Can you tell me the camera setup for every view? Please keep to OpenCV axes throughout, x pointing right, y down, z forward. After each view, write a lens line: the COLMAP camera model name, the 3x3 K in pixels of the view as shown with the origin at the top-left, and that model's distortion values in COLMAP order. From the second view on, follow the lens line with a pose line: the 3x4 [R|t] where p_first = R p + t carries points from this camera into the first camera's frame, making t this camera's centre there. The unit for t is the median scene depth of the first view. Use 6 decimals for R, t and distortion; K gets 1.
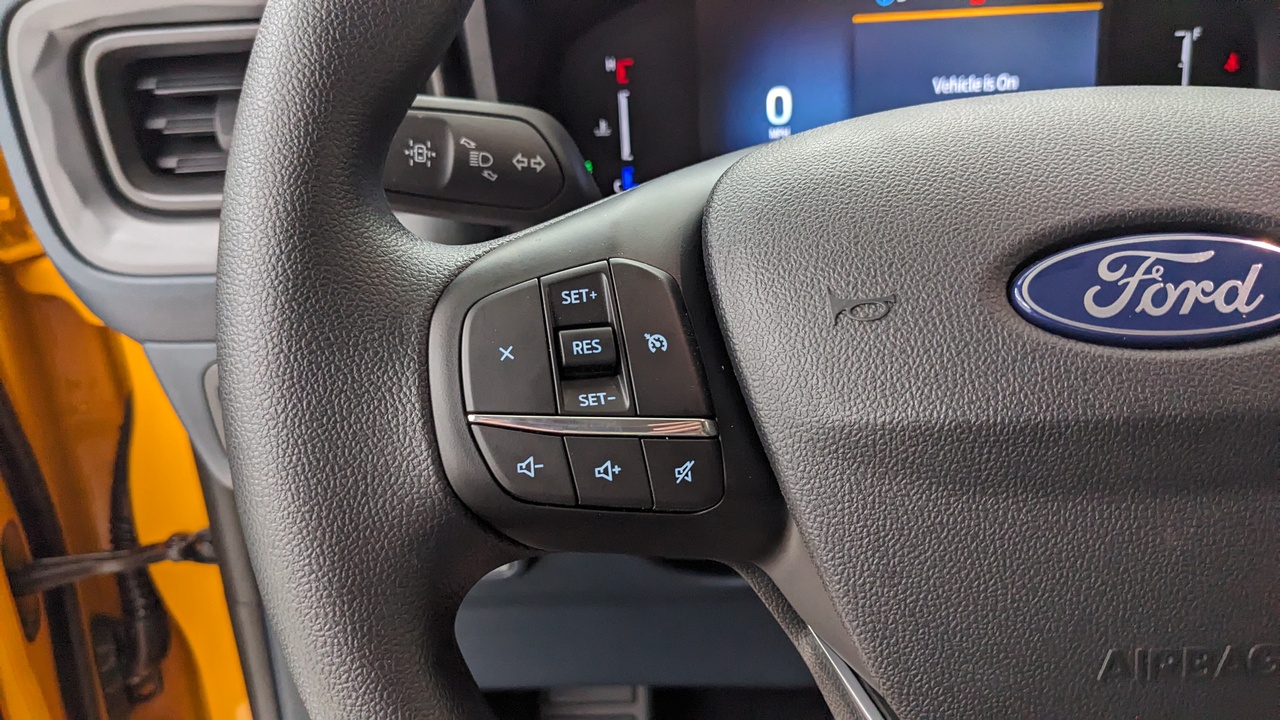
lens RADIAL K [[1015.5, 0, 630.9], [0, 1015.5, 369.9], [0, 0, 1]] dist [0.013458, -0.069407]
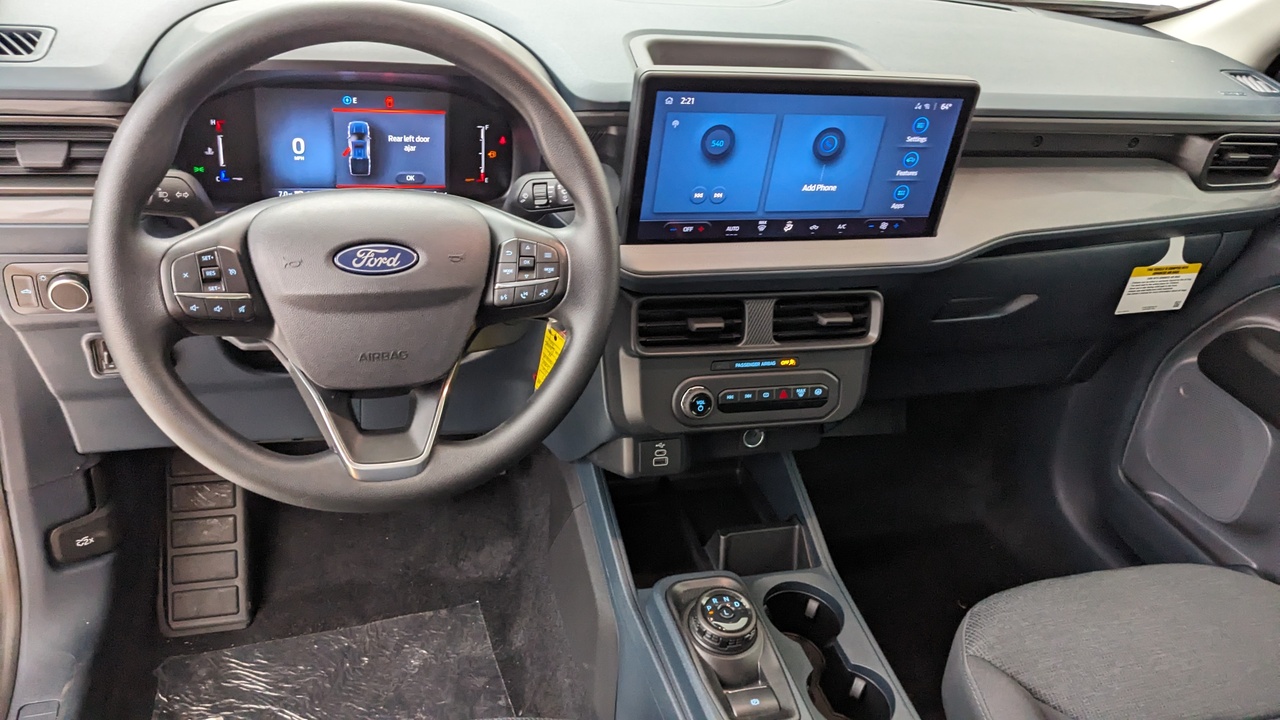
lens RADIAL K [[1015.5, 0, 645.3], [0, 1015.5, 346.7], [0, 0, 1]] dist [0.013458, -0.069407]
pose [[0.927410, -0.022202, 0.373388, 0.031157], [-0.015592, 0.995074, 0.097896, -0.131678], [-0.373722, -0.096612, 0.922496, -2.722314]]
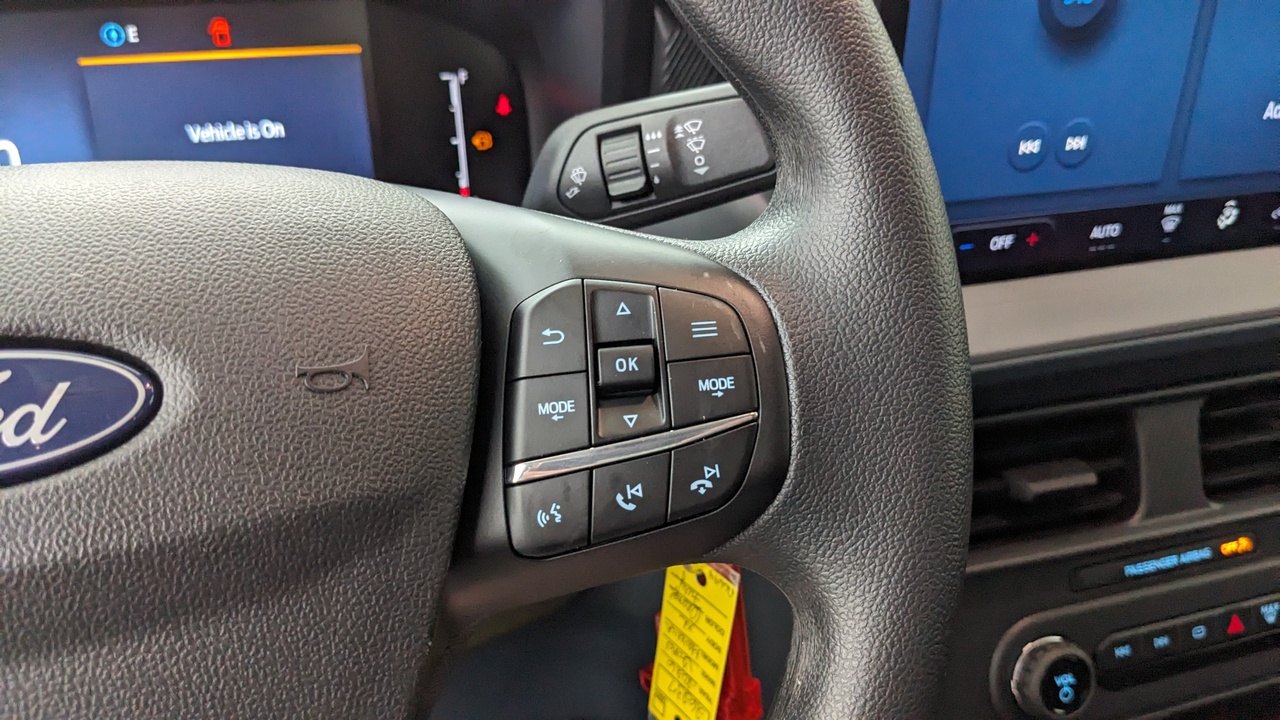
lens RADIAL K [[1015.5, 0, 642.9], [0, 1015.5, 362.0], [0, 0, 1]] dist [0.013458, -0.069407]
pose [[0.933119, -0.091610, 0.347703, 0.715169], [0.099446, 0.995032, -0.004717, -0.063522], [-0.345544, 0.038979, 0.937593, 0.021993]]
